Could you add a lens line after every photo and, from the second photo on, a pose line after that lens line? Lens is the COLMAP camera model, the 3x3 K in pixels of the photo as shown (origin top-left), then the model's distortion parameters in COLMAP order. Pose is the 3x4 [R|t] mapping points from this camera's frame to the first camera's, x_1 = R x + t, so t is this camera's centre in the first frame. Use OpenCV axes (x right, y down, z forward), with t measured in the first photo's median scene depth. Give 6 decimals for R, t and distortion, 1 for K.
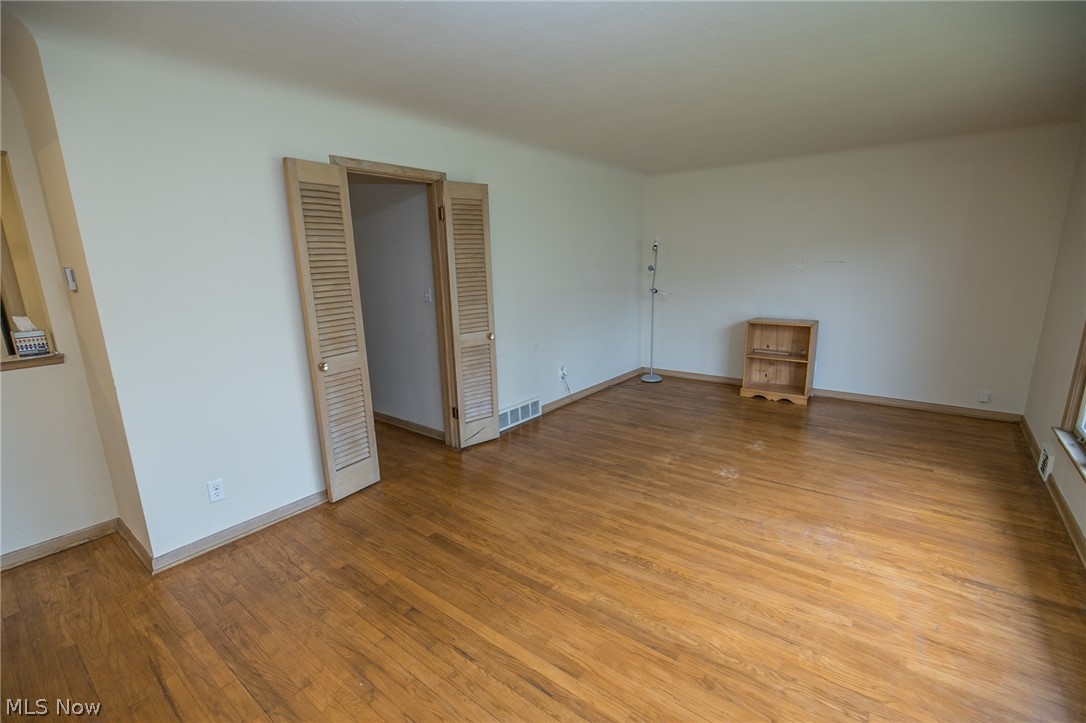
lens RADIAL K [[492.3, 0, 544.1], [0, 492.3, 373.6], [0, 0, 1]] dist [-0.011159, 0.000531]
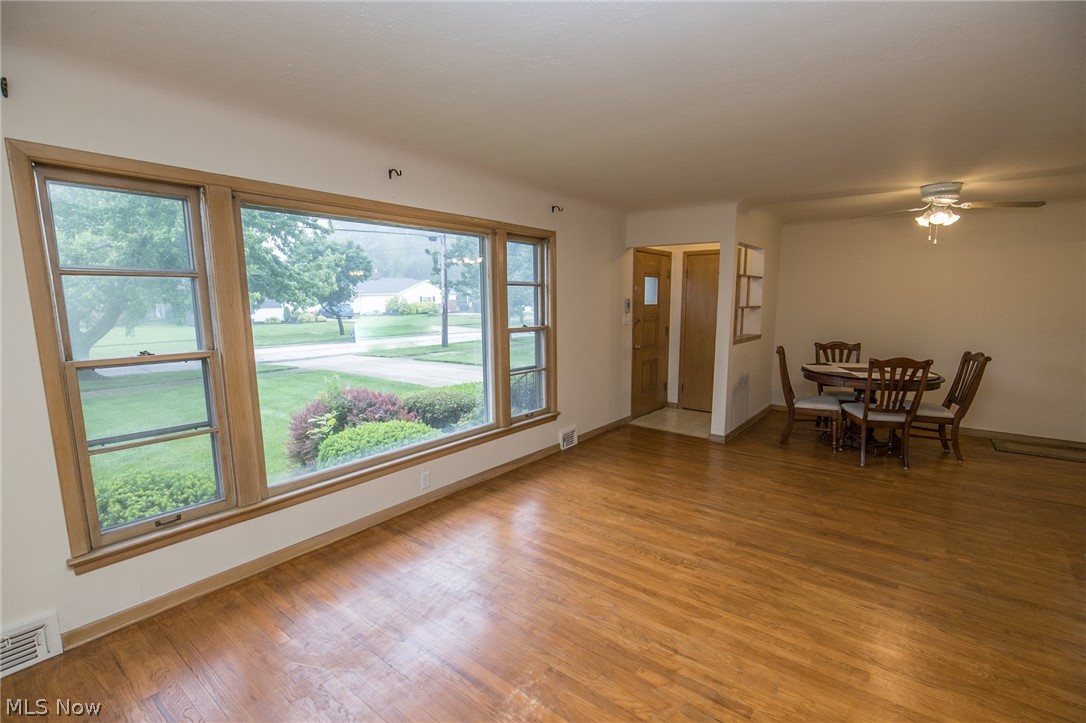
lens RADIAL K [[492.3, 0, 544.1], [0, 492.3, 373.6], [0, 0, 1]] dist [-0.011159, 0.000531]
pose [[-0.999654, 0.026107, 0.003275, 0.353064], [0.025457, 0.928206, 0.371195, -0.337237], [0.006650, 0.371150, -0.928549, 1.406987]]
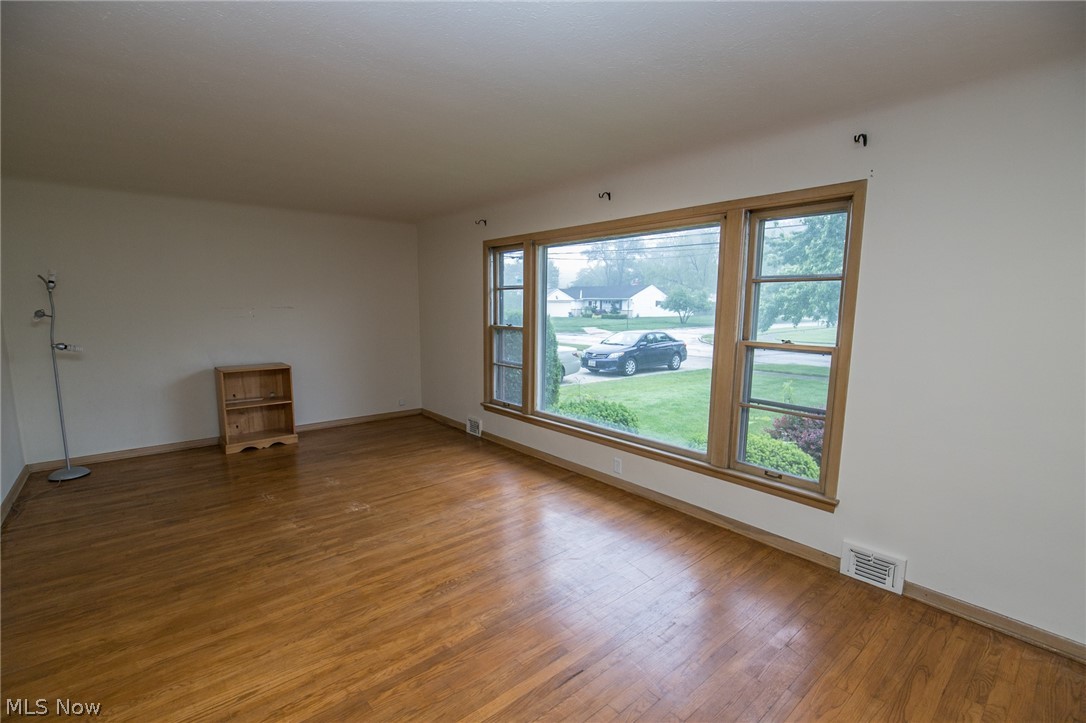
lens RADIAL K [[492.3, 0, 544.1], [0, 492.3, 373.6], [0, 0, 1]] dist [-0.011159, 0.000531]
pose [[0.193598, -0.115183, 0.974296, -0.540668], [0.210584, 0.974816, 0.073401, -0.066088], [-0.958214, 0.190960, 0.212978, 0.364348]]
